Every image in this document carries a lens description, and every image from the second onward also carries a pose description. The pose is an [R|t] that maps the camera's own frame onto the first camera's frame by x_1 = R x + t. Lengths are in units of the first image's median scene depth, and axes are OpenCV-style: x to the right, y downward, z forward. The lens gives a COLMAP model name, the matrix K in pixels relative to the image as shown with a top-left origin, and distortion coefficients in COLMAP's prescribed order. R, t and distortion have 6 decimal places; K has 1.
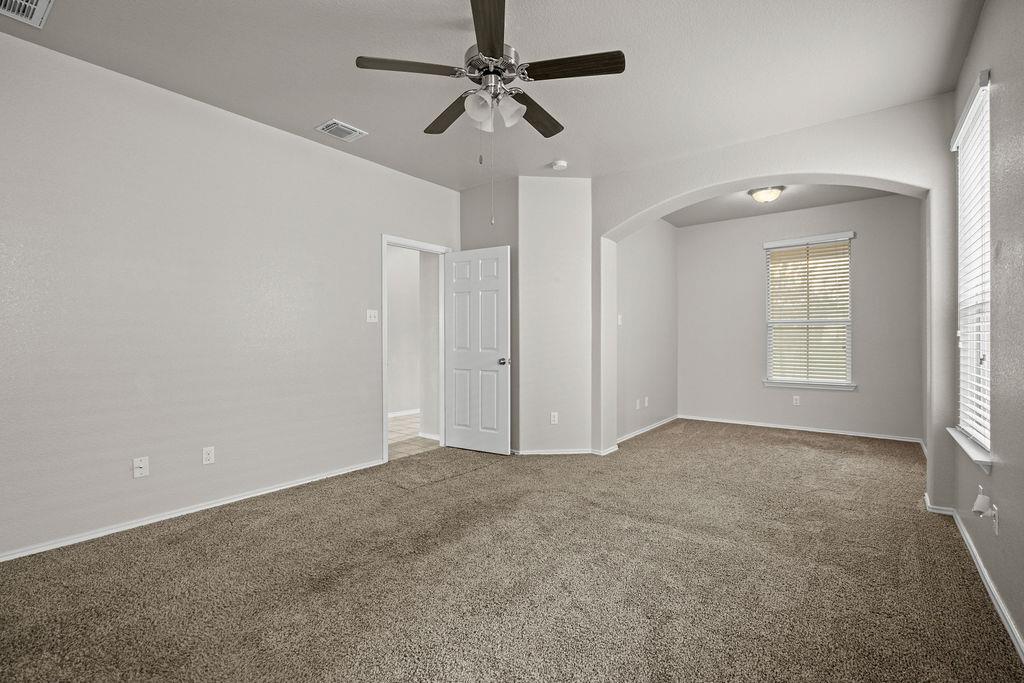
lens RADIAL K [[463.6, 0, 511.1], [0, 463.6, 334.9], [0, 0, 1]] dist [-0.002915, 0.001763]
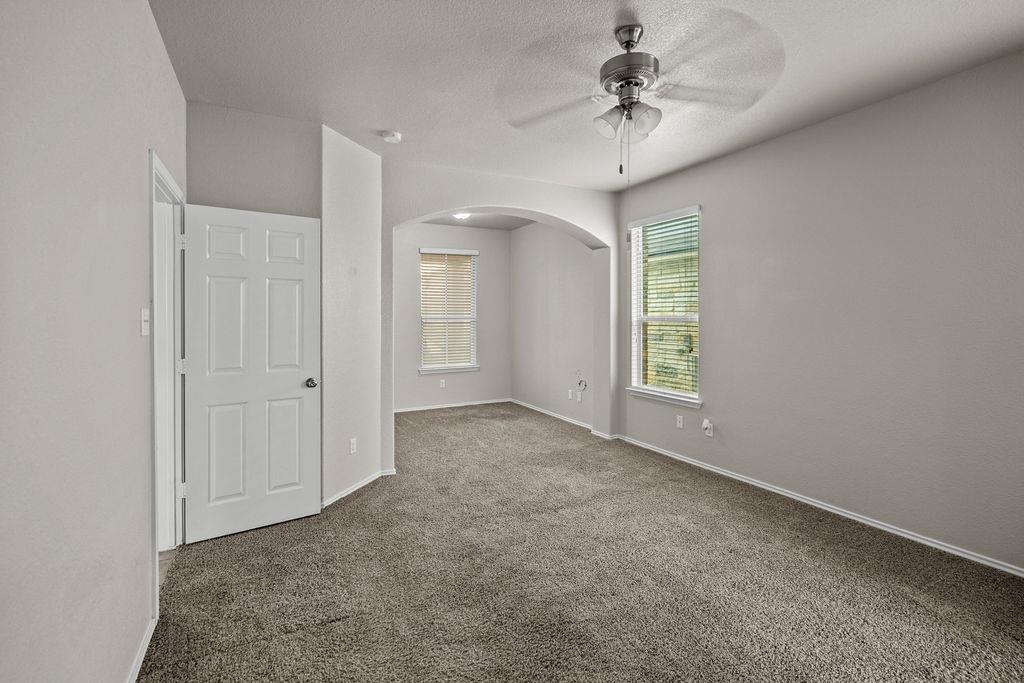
lens RADIAL K [[463.6, 0, 511.9], [0, 463.6, 314.5], [0, 0, 1]] dist [-0.002915, 0.001763]
pose [[0.435551, 0.001420, 0.900163, -0.512662], [0.006474, 0.999968, -0.004710, -0.040200], [-0.900141, 0.007880, 0.435528, 0.417160]]
